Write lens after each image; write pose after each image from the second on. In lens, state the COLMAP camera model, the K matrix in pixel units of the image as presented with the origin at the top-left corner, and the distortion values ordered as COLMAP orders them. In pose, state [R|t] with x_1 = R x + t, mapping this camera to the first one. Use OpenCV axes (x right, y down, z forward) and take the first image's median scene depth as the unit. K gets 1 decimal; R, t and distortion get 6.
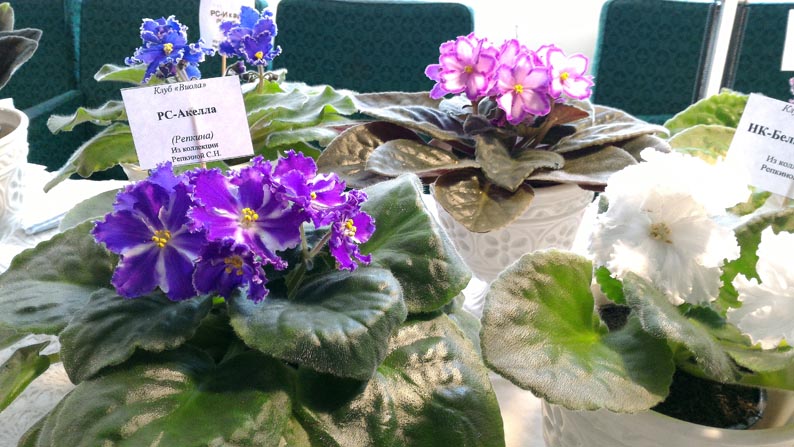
lens RADIAL K [[680.4, 0, 397.0], [0, 680.4, 223.5], [0, 0, 1]] dist [0.142213, -0.316280]
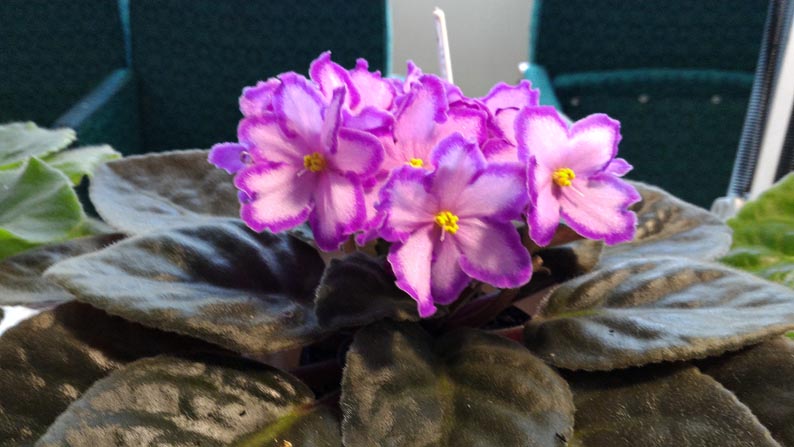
lens RADIAL K [[680.4, 0, 397.0], [0, 680.4, 223.5], [0, 0, 1]] dist [0.142213, -0.316280]
pose [[0.993518, -0.062574, 0.094900, 0.114096], [0.052906, 0.993460, 0.101182, -0.231948], [-0.100611, -0.095505, 0.990331, 0.630704]]
